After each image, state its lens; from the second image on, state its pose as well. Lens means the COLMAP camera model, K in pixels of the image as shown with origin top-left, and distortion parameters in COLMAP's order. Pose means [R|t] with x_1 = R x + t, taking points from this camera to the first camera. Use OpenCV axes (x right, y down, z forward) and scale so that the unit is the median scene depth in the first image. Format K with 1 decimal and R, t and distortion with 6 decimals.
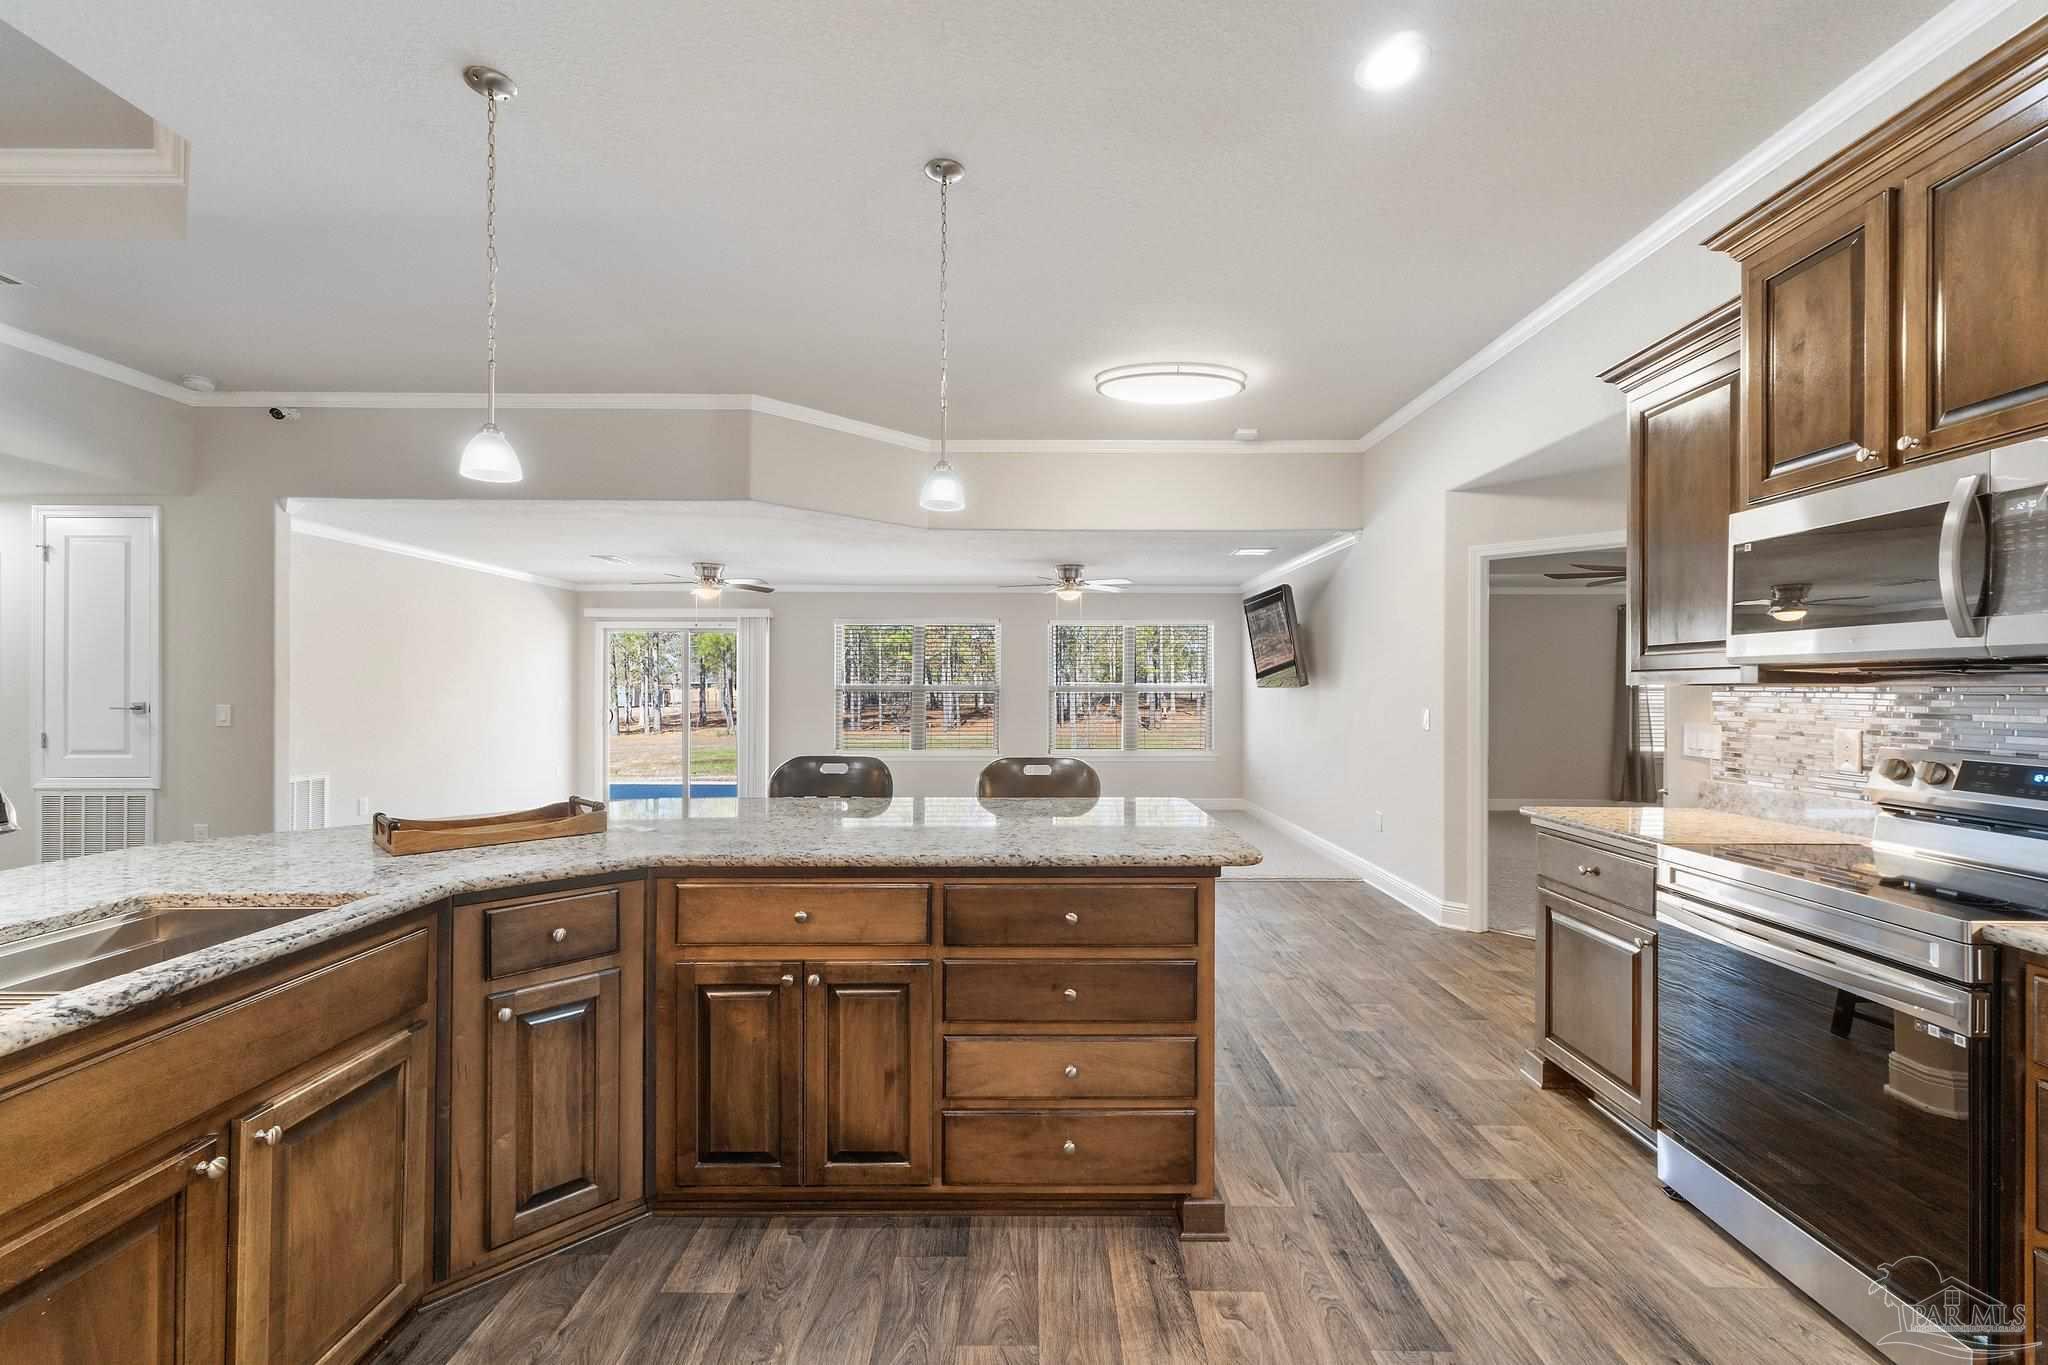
lens RADIAL K [[847.4, 0, 1023.7], [0, 847.4, 686.0], [0, 0, 1]] dist [-0.001795, 0.000396]
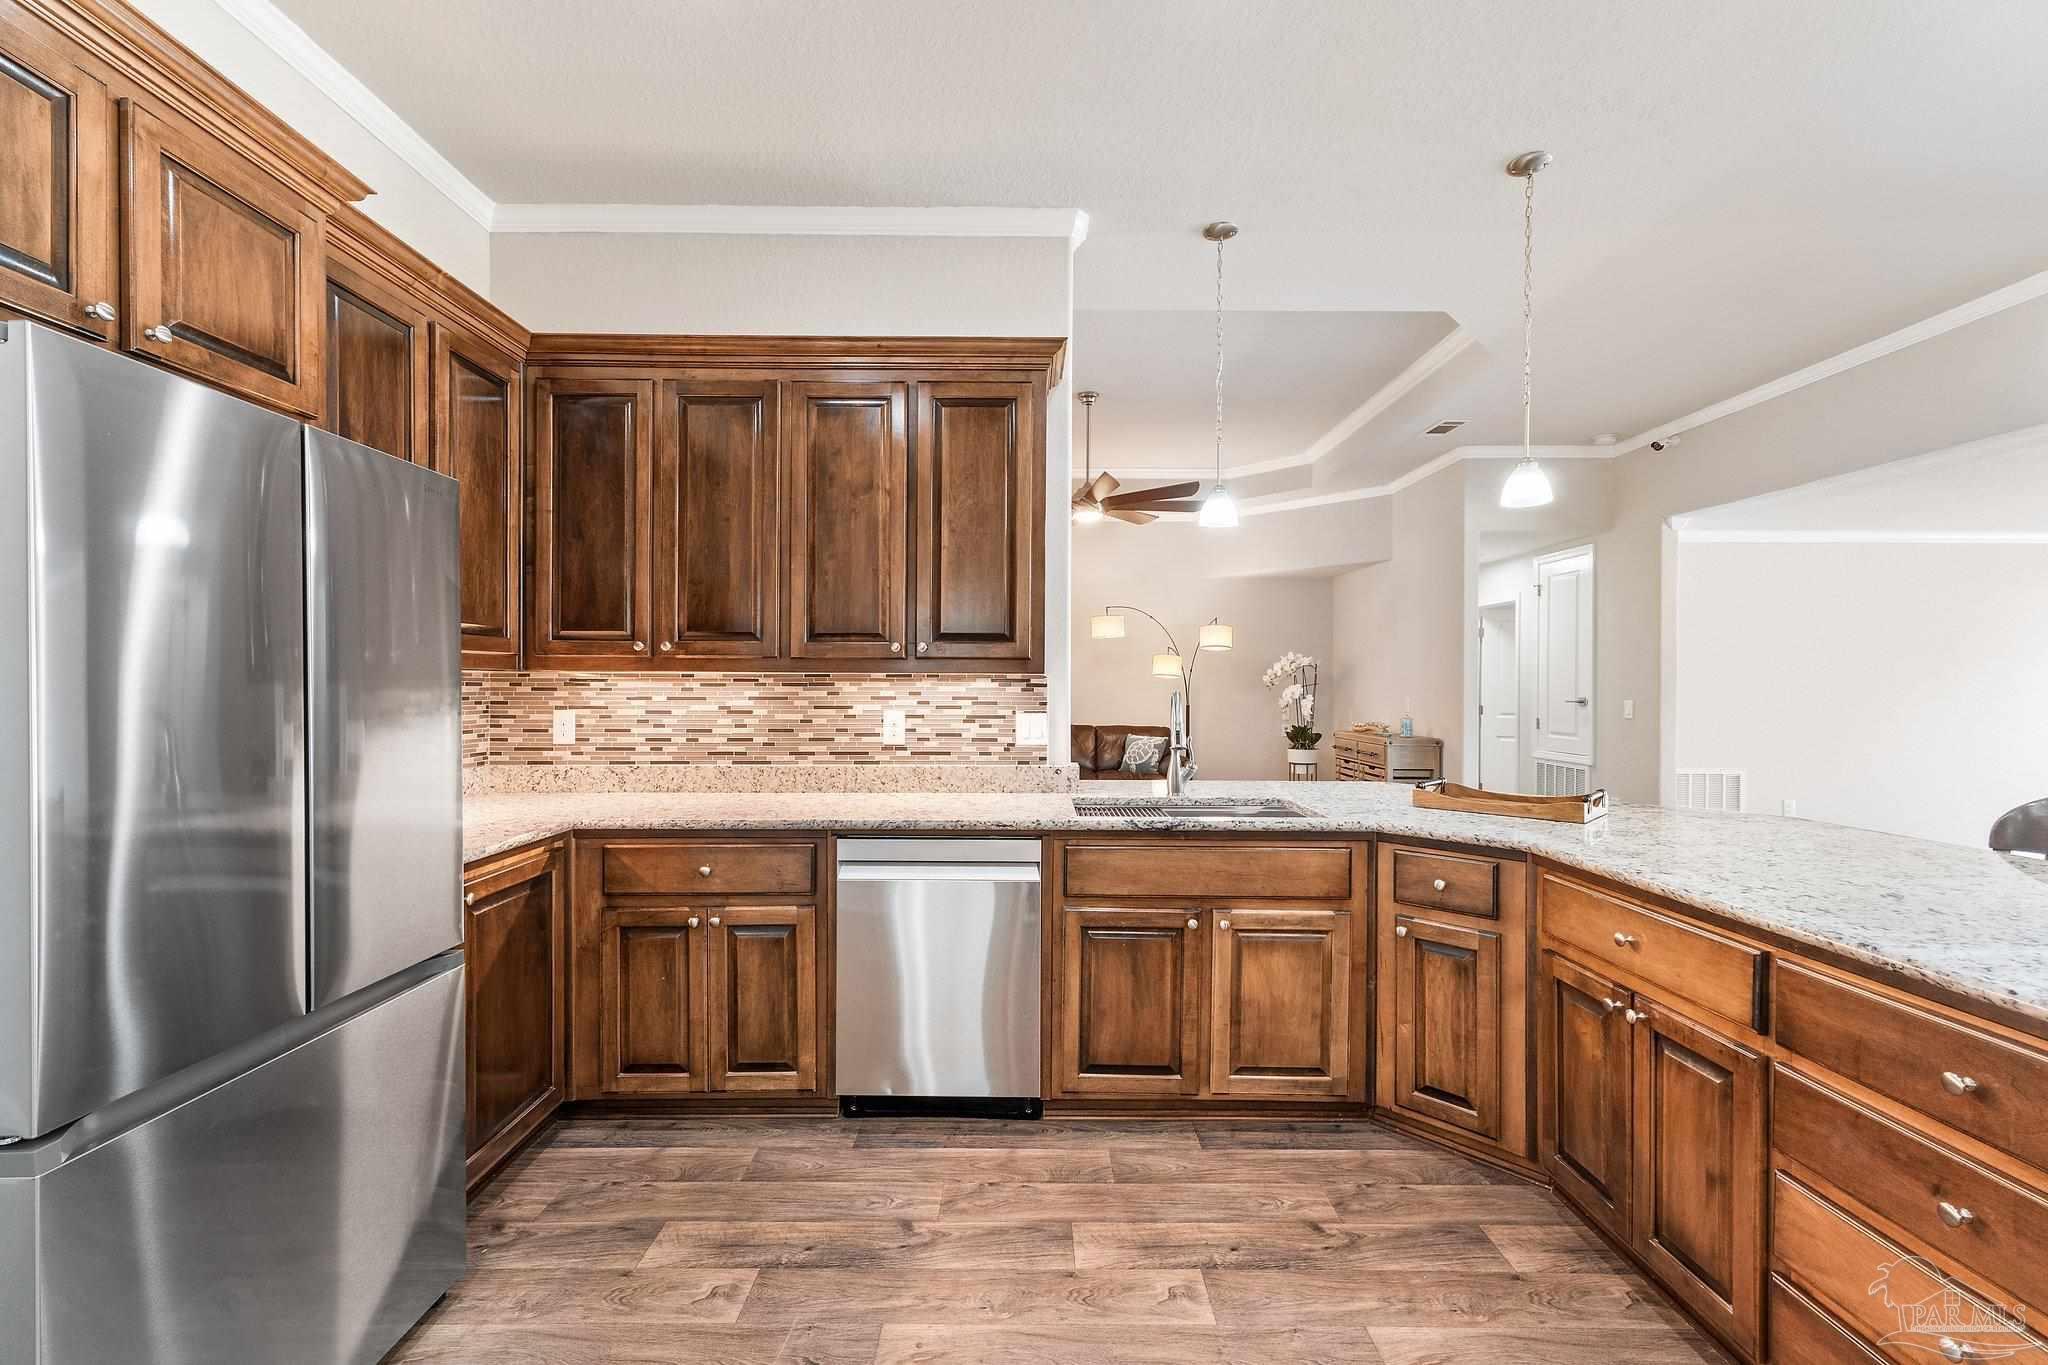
lens RADIAL K [[847.4, 0, 1022.9], [0, 847.4, 683.1], [0, 0, 1]] dist [-0.001795, 0.000396]
pose [[-0.001308, -0.001228, -0.999998, 0.629074], [-0.003156, 0.999994, -0.001224, 0.003684], [0.999994, 0.003154, -0.001312, 0.363073]]
